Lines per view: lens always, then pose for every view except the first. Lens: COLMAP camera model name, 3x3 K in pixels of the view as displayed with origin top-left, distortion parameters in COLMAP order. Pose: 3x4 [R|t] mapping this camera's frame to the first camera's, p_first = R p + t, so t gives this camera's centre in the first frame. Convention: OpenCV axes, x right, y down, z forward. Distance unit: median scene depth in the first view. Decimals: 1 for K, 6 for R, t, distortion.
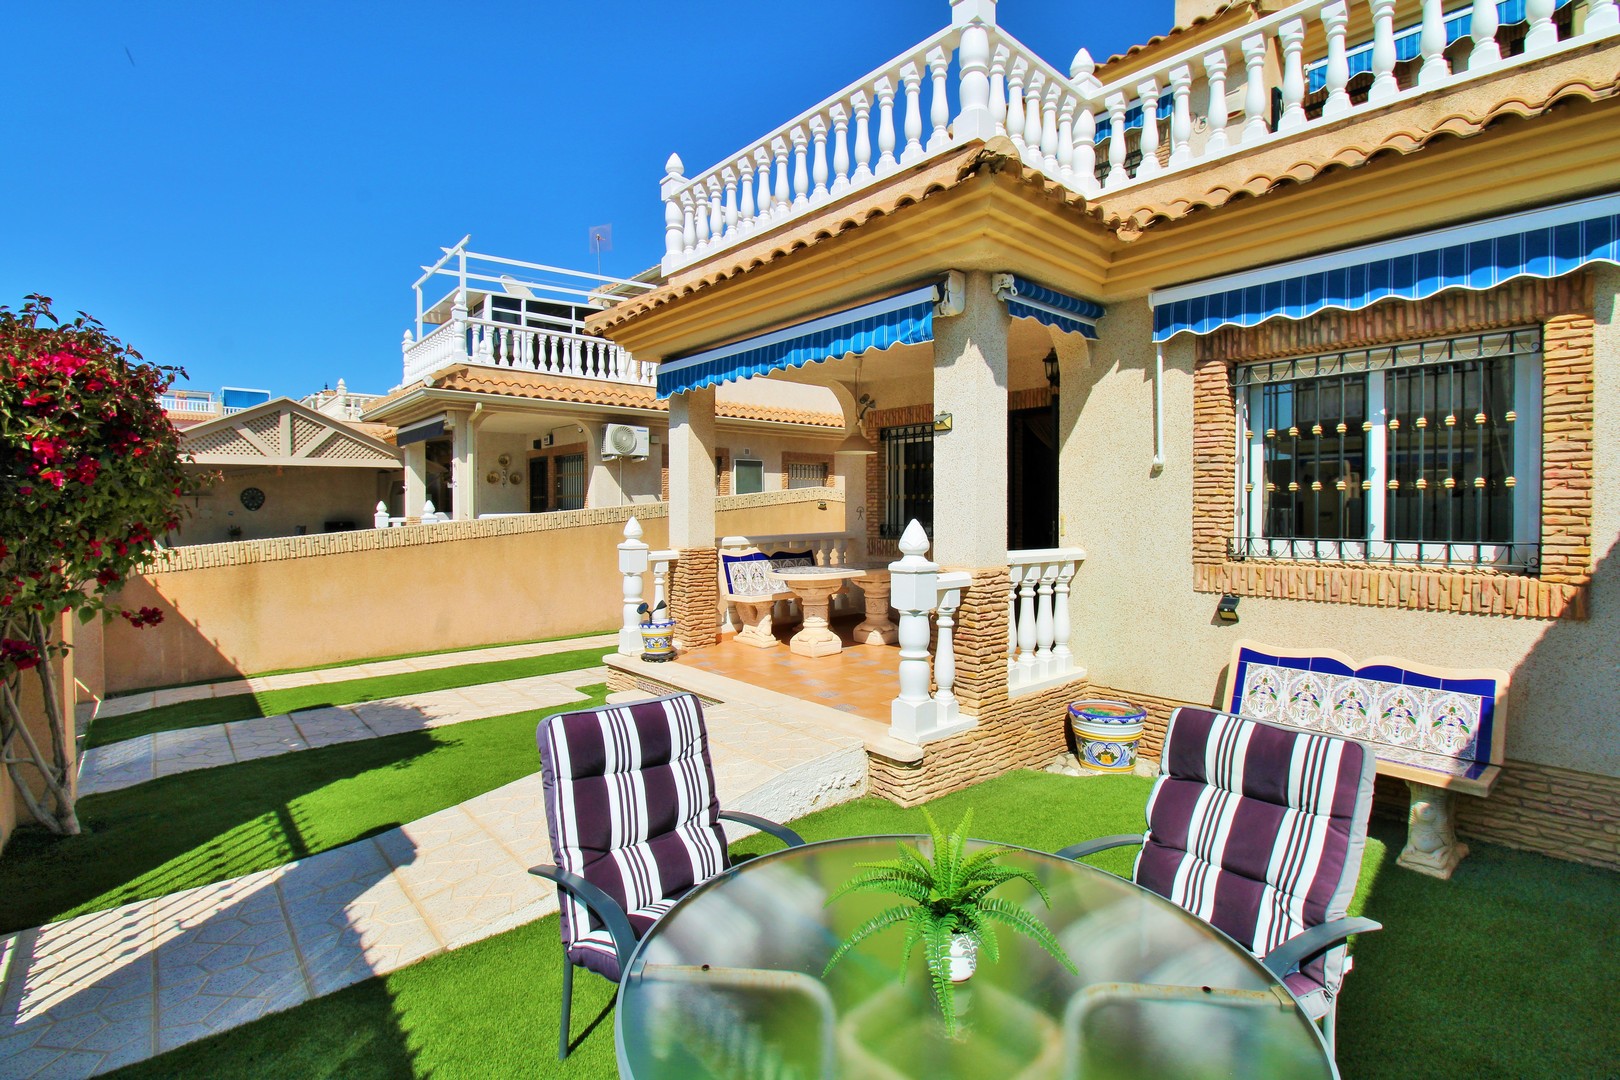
lens RADIAL K [[750.3, 0, 815.8], [0, 750.3, 519.4], [0, 0, 1]] dist [0.001417, -0.013520]
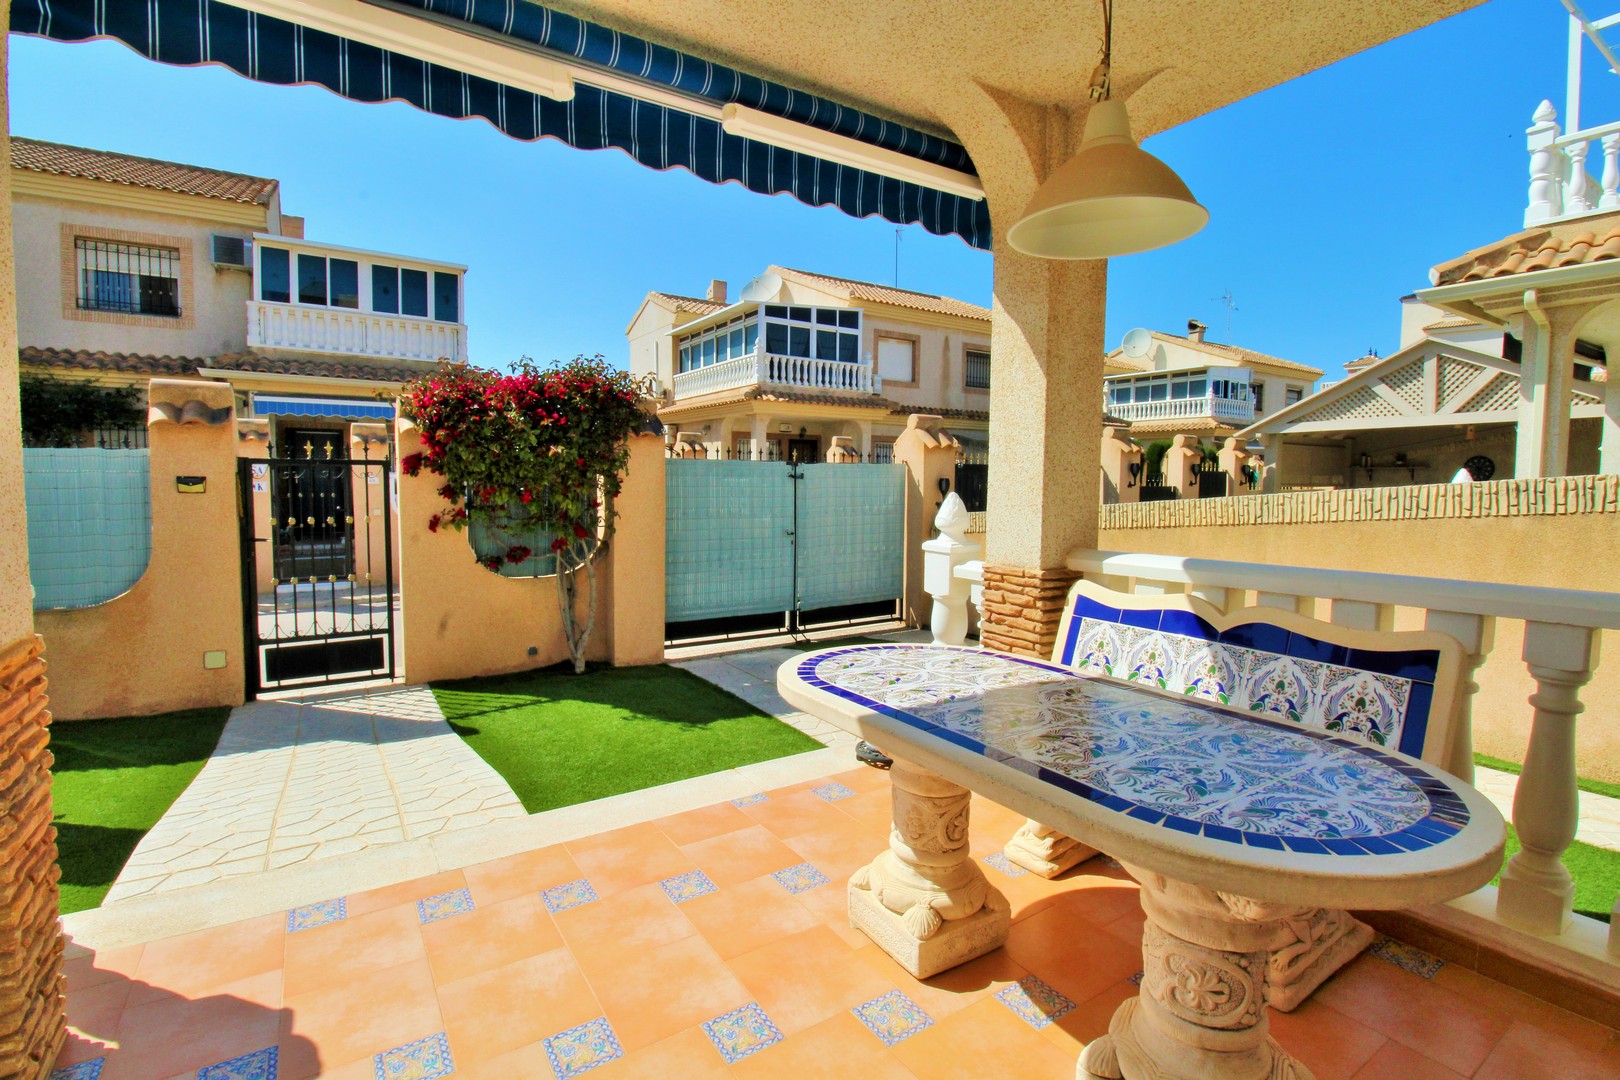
lens RADIAL K [[750.3, 0, 815.8], [0, 750.3, 519.4], [0, 0, 1]] dist [0.001417, -0.013520]
pose [[-0.144428, 0.056160, -0.987920, 0.525488], [-0.023209, 0.997921, 0.060122, -0.024679], [0.989243, 0.031612, -0.142824, 1.664336]]
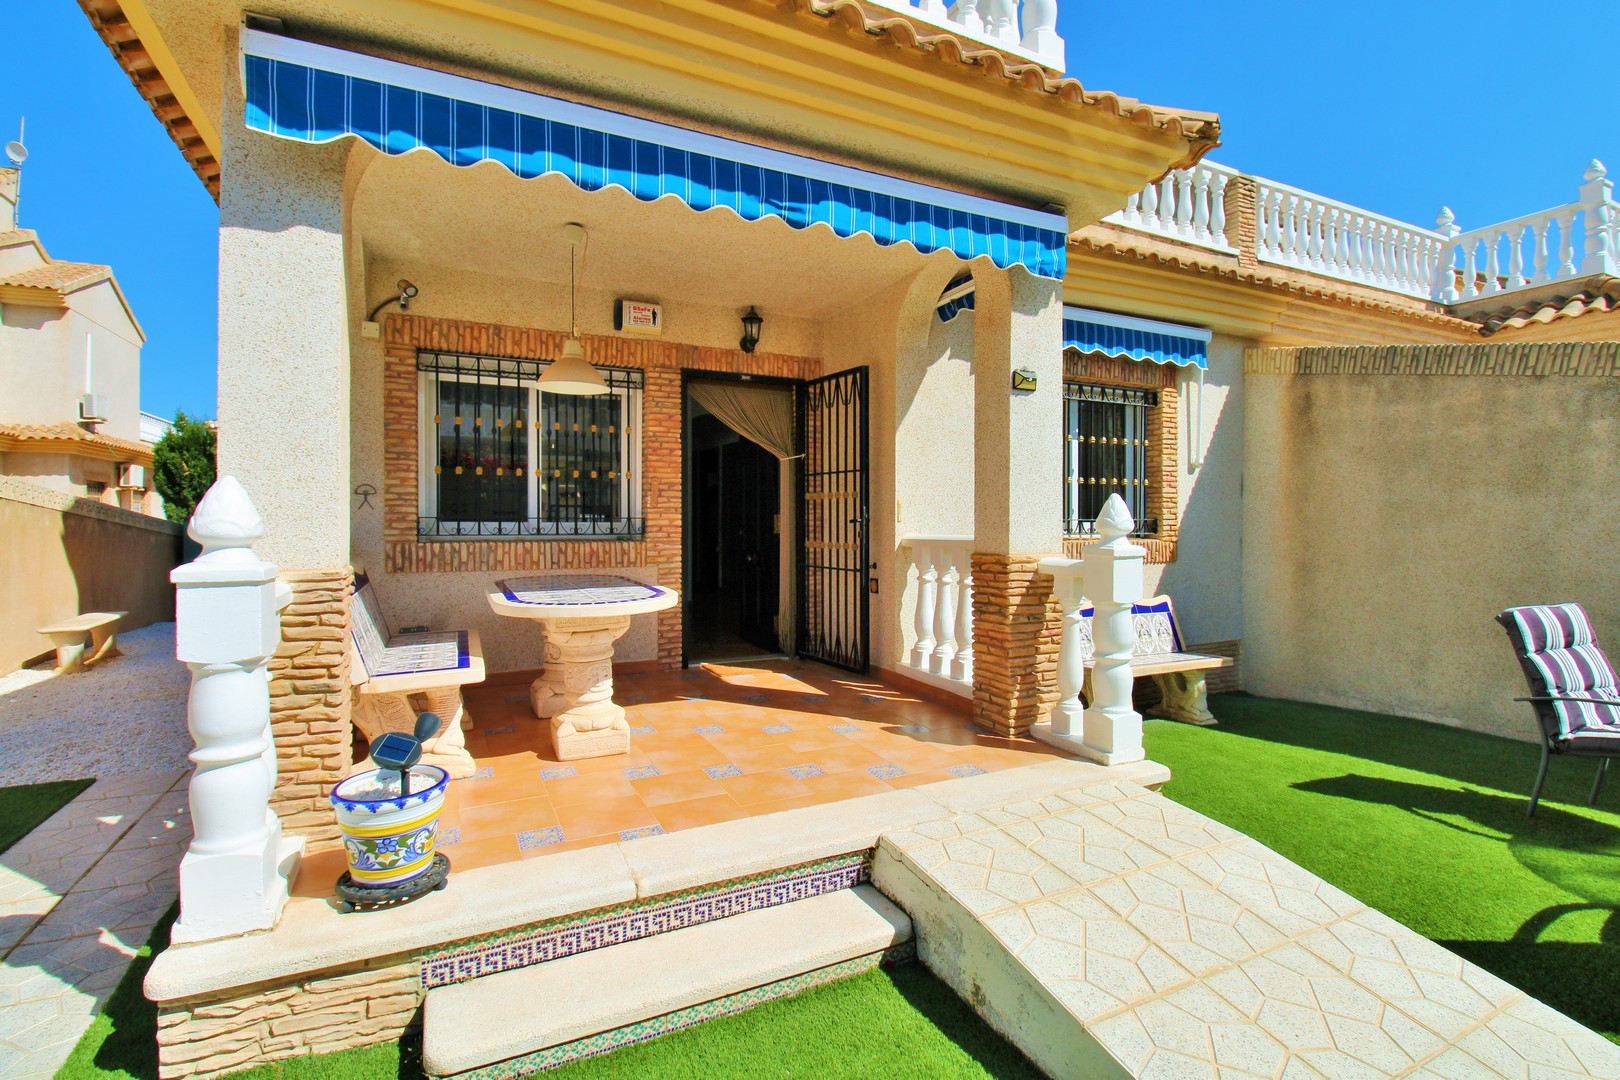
lens RADIAL K [[758.9, 0, 815.7], [0, 758.9, 524.4], [0, 0, 1]] dist [0.000467, -0.014225]
pose [[0.257540, -0.001458, 0.966267, -0.813444], [0.009997, 0.999949, -0.001156, 0.032877], [-0.966216, 0.009958, 0.257541, 1.171599]]
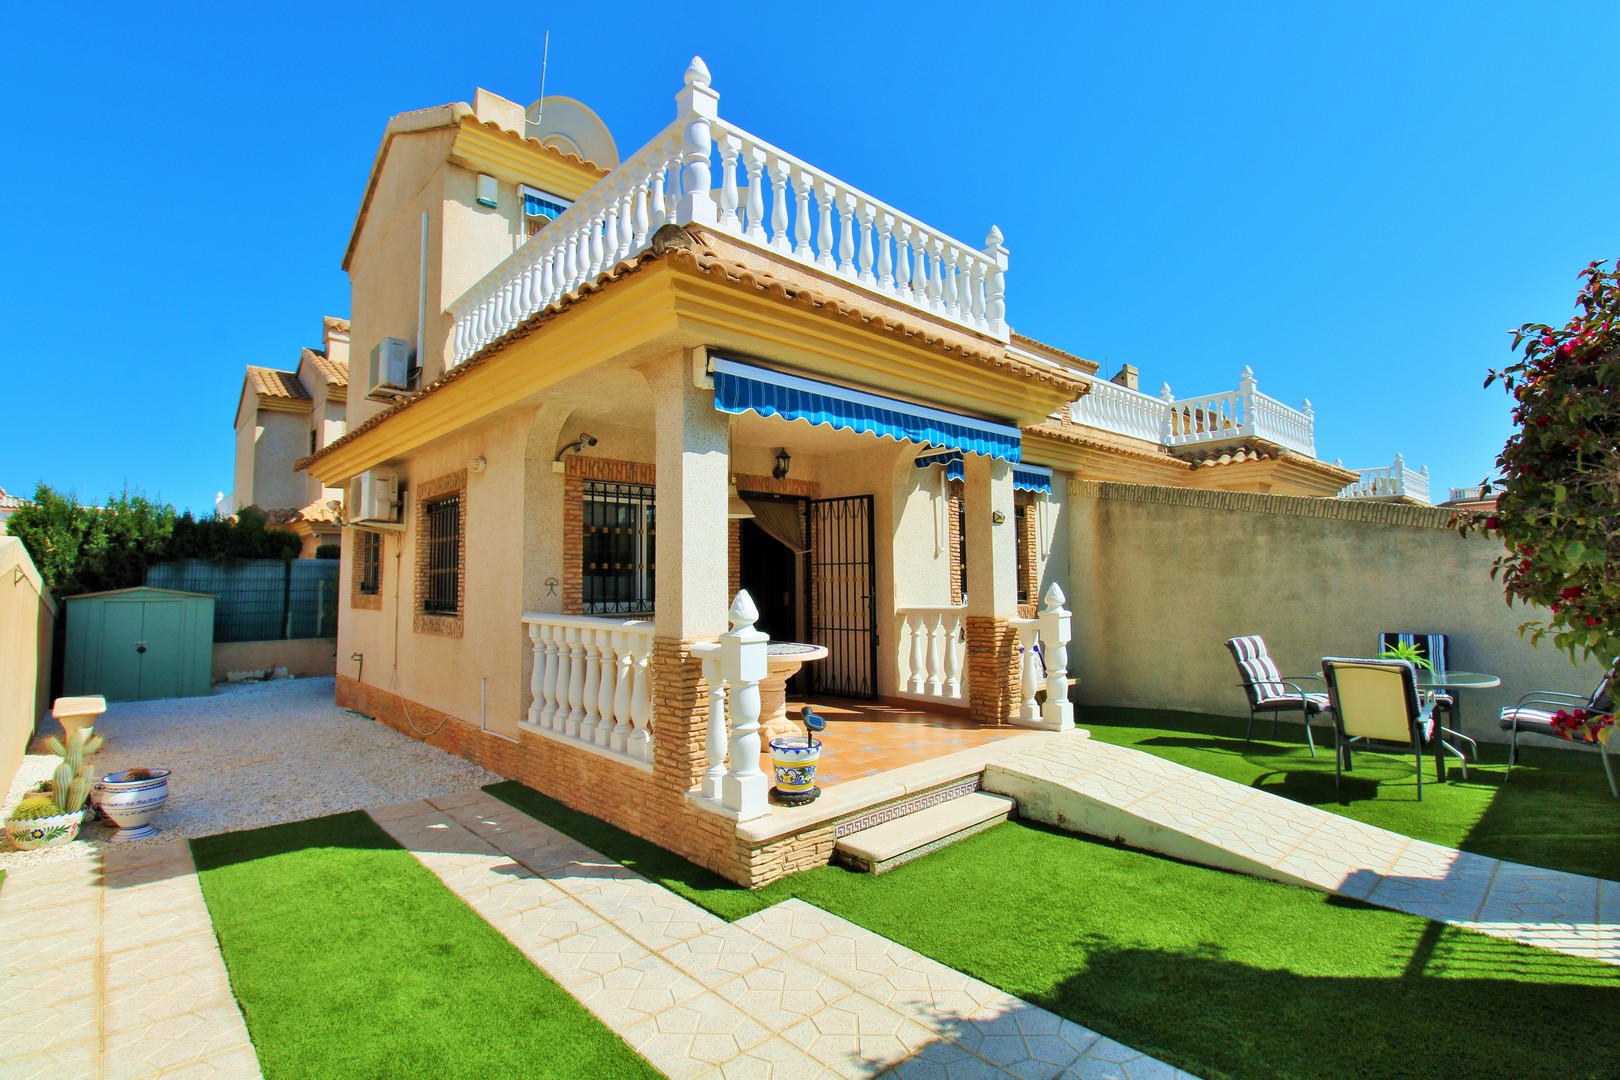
lens RADIAL K [[758.9, 0, 815.7], [0, 758.9, 524.4], [0, 0, 1]] dist [0.000467, -0.014225]
pose [[-0.031895, 0.078917, 0.996371, -1.490422], [0.023620, 0.996659, -0.078184, -0.010090], [-0.999212, 0.021041, -0.033652, 1.628515]]
